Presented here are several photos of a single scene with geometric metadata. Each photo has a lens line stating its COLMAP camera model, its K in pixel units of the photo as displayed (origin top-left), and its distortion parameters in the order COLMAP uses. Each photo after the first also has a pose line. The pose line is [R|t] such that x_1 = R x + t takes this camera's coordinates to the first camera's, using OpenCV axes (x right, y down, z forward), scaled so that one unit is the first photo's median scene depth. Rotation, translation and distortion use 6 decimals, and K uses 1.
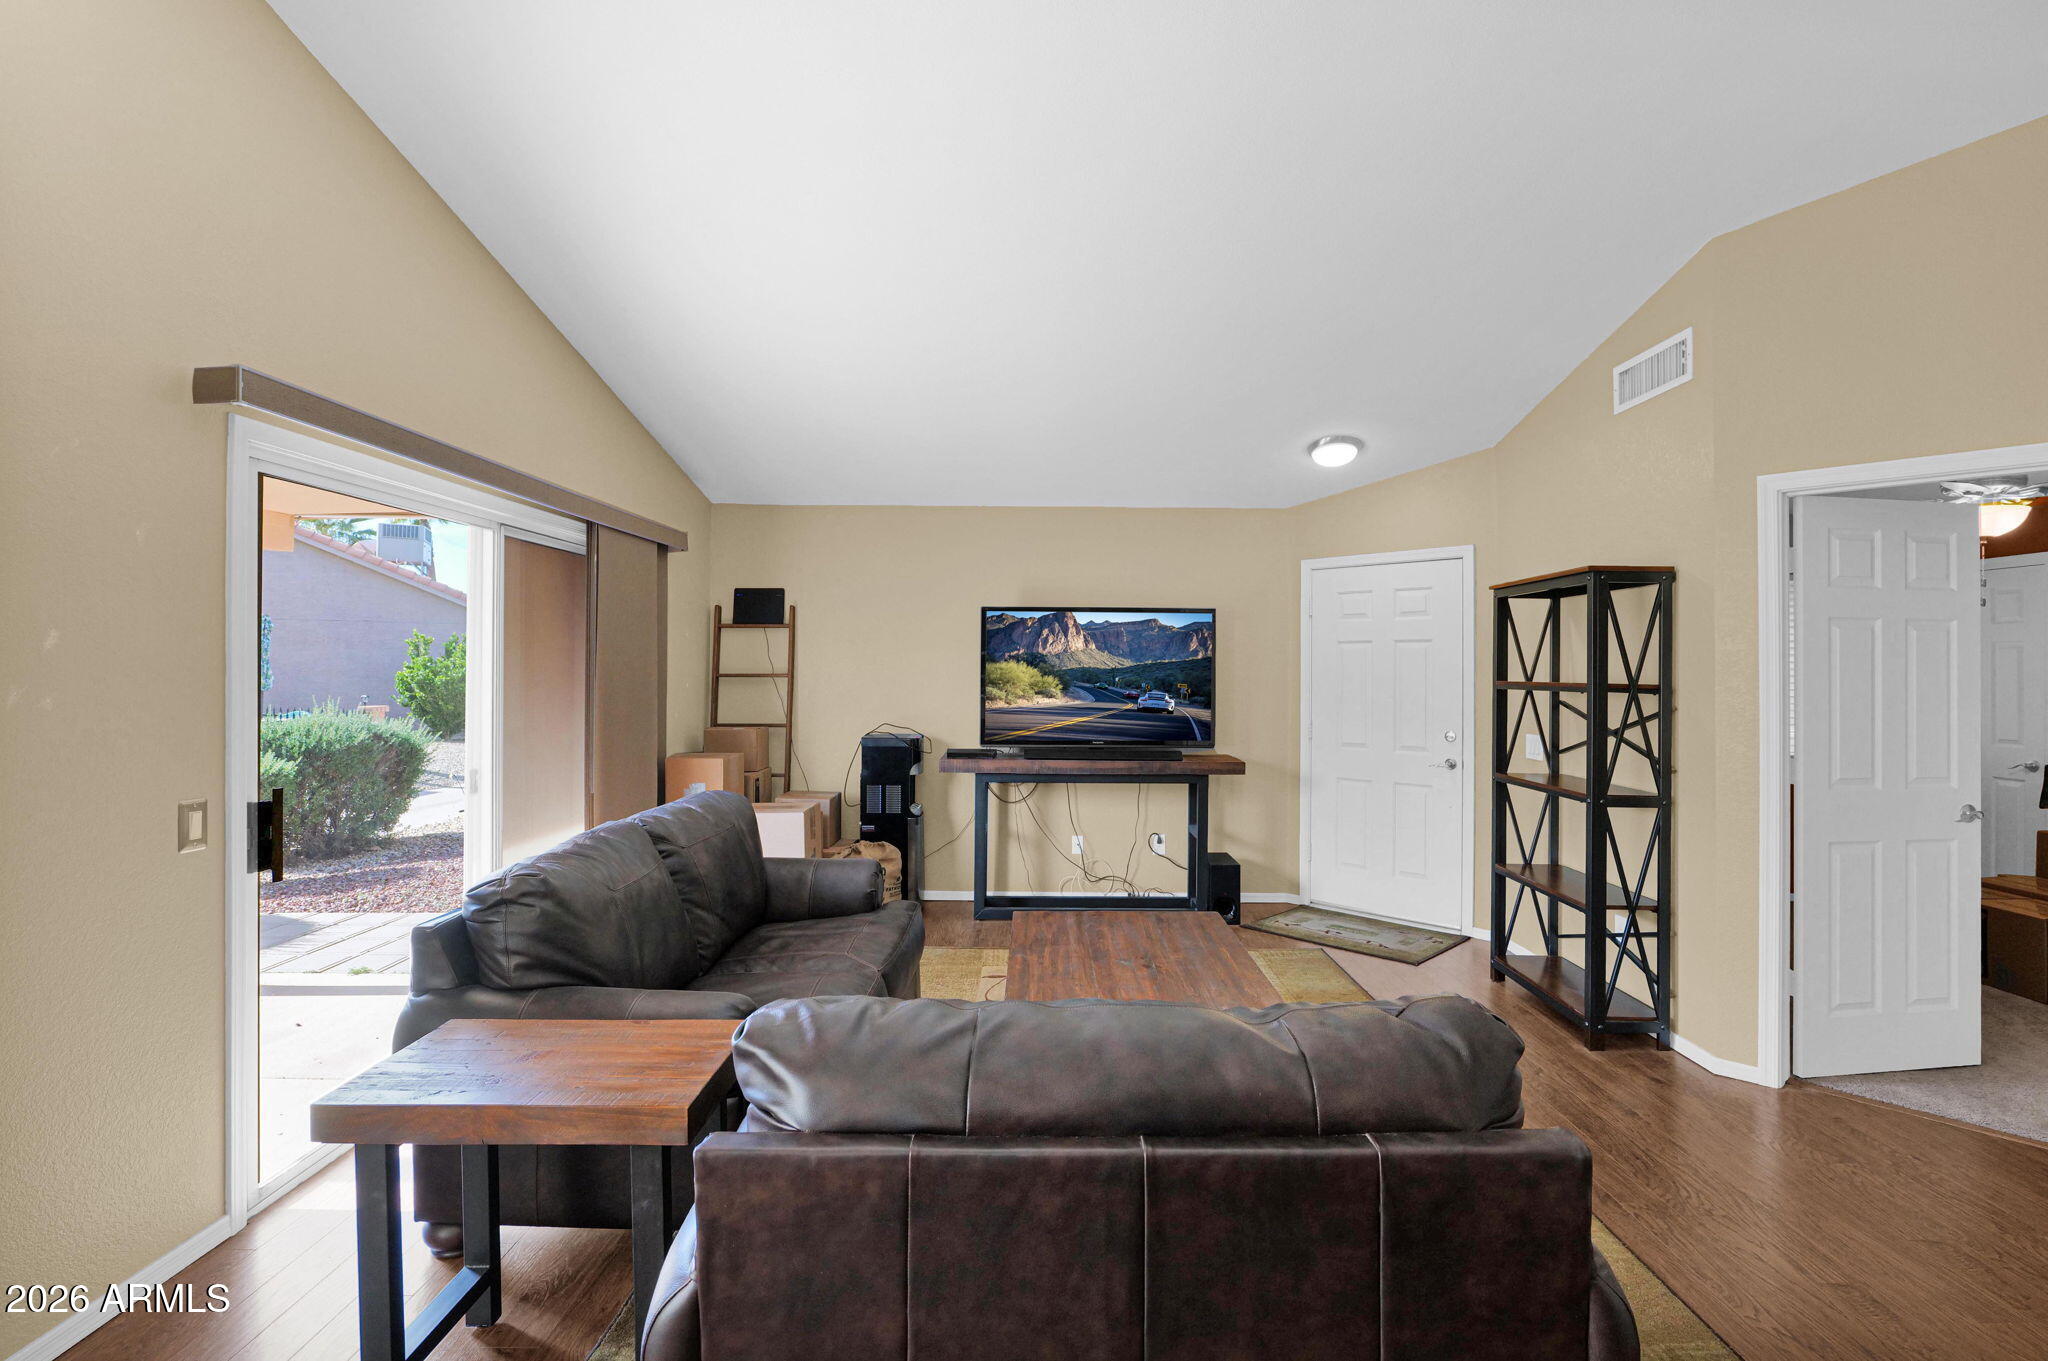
lens RADIAL K [[983.0, 0, 1033.0], [0, 983.0, 663.7], [0, 0, 1]] dist [-0.009643, 0.002019]
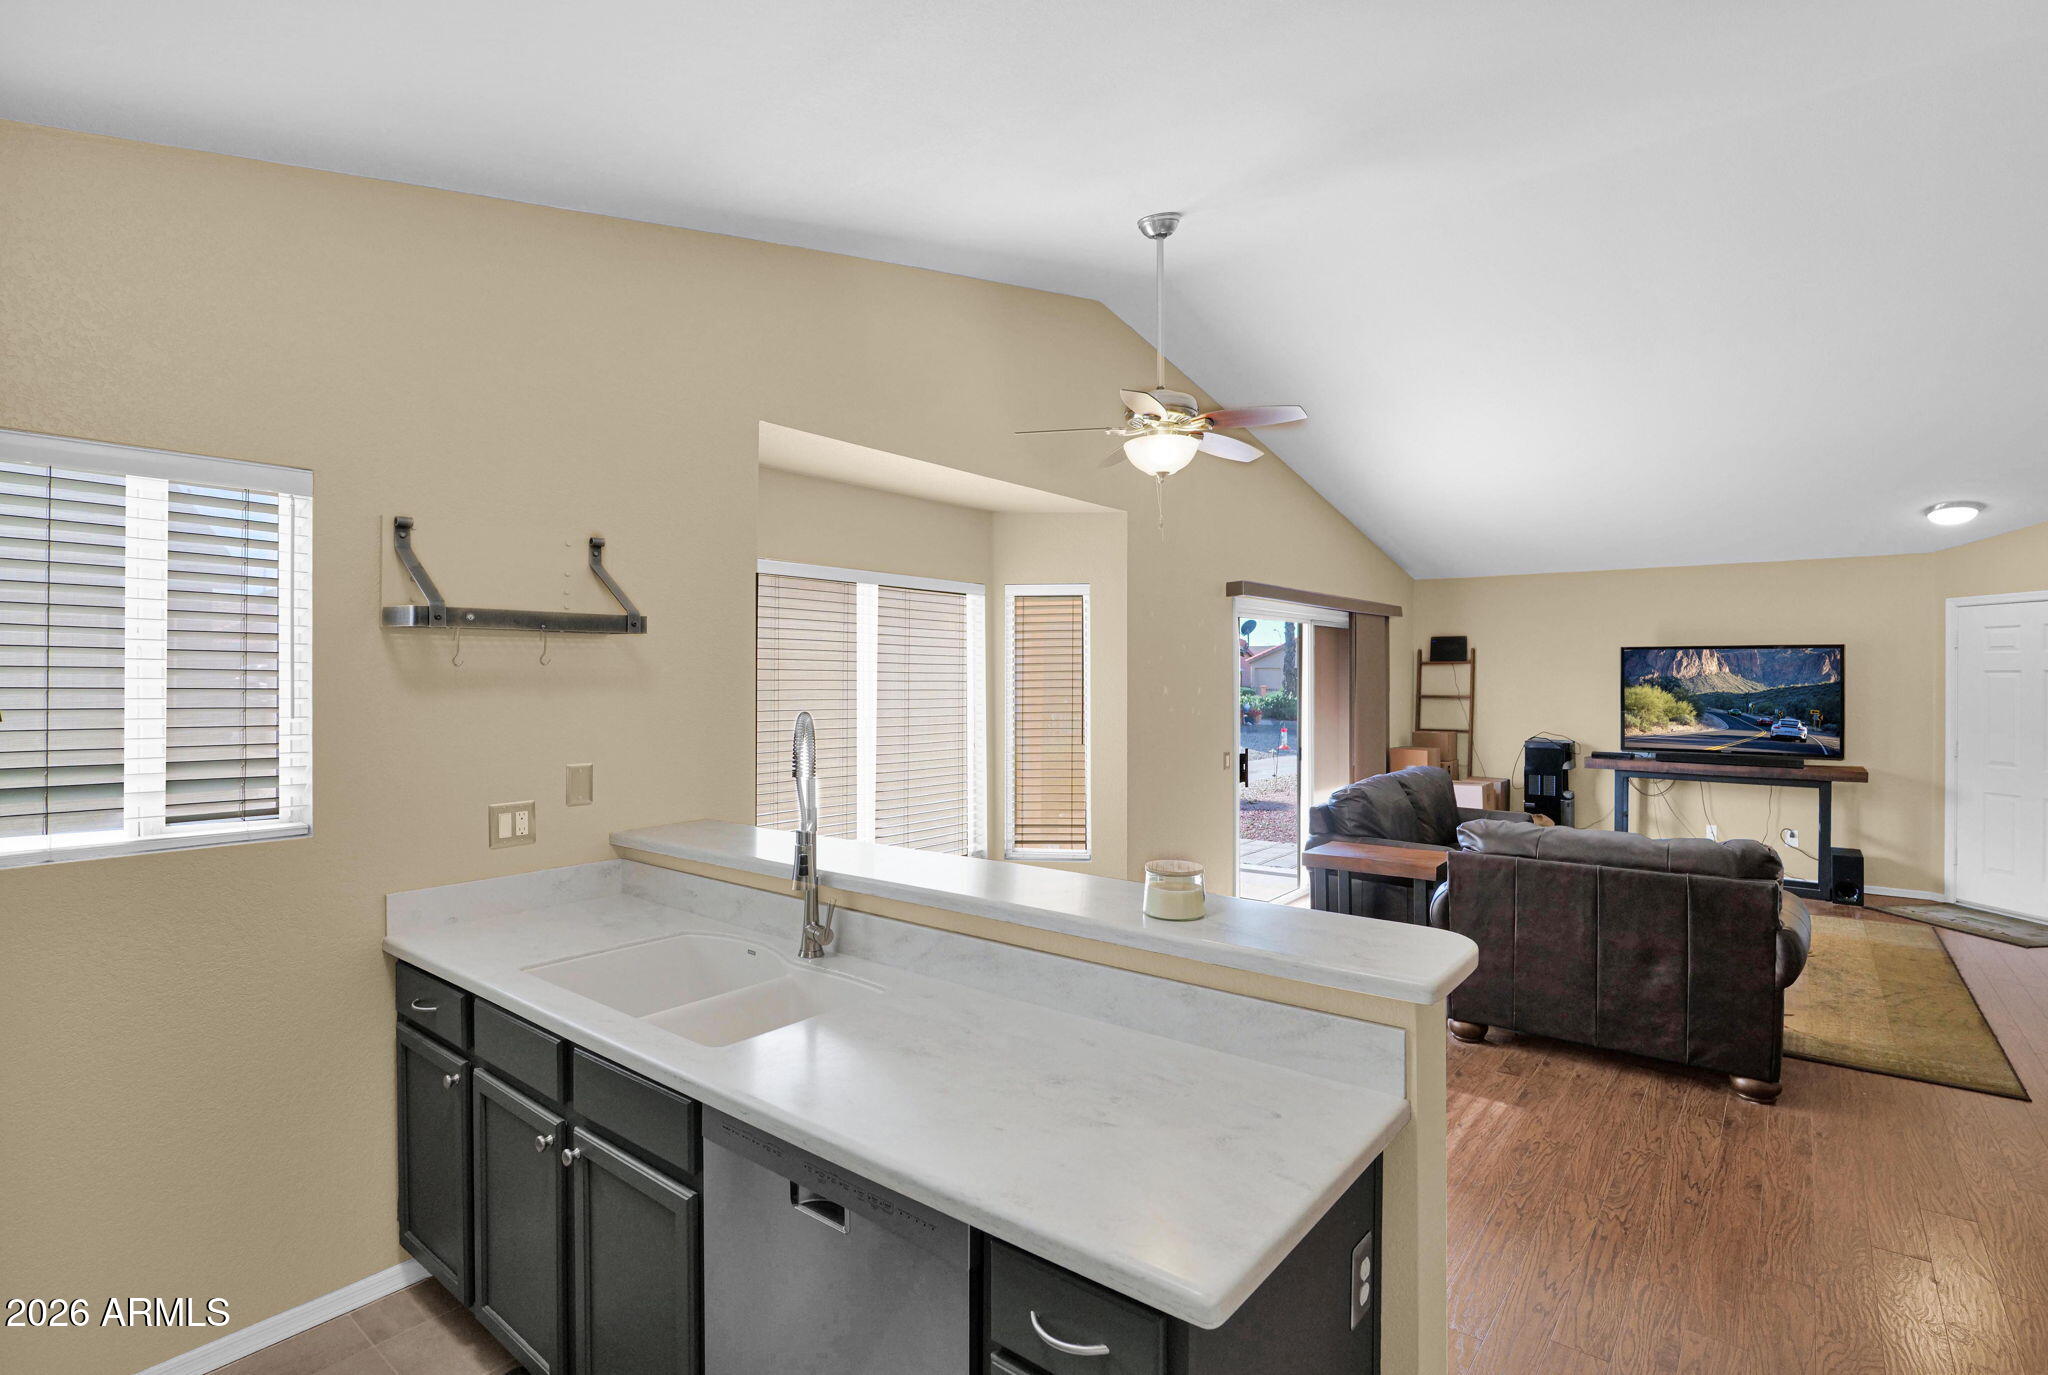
lens RADIAL K [[982.2, 0, 1021.5], [0, 982.2, 677.4], [0, 0, 1]] dist [-0.023283, 0.000586]
pose [[0.784194, -0.002837, -0.620509, 0.133008], [0.006830, 0.999968, 0.004060, -0.028613], [0.620478, -0.007422, 0.784188, -0.569256]]
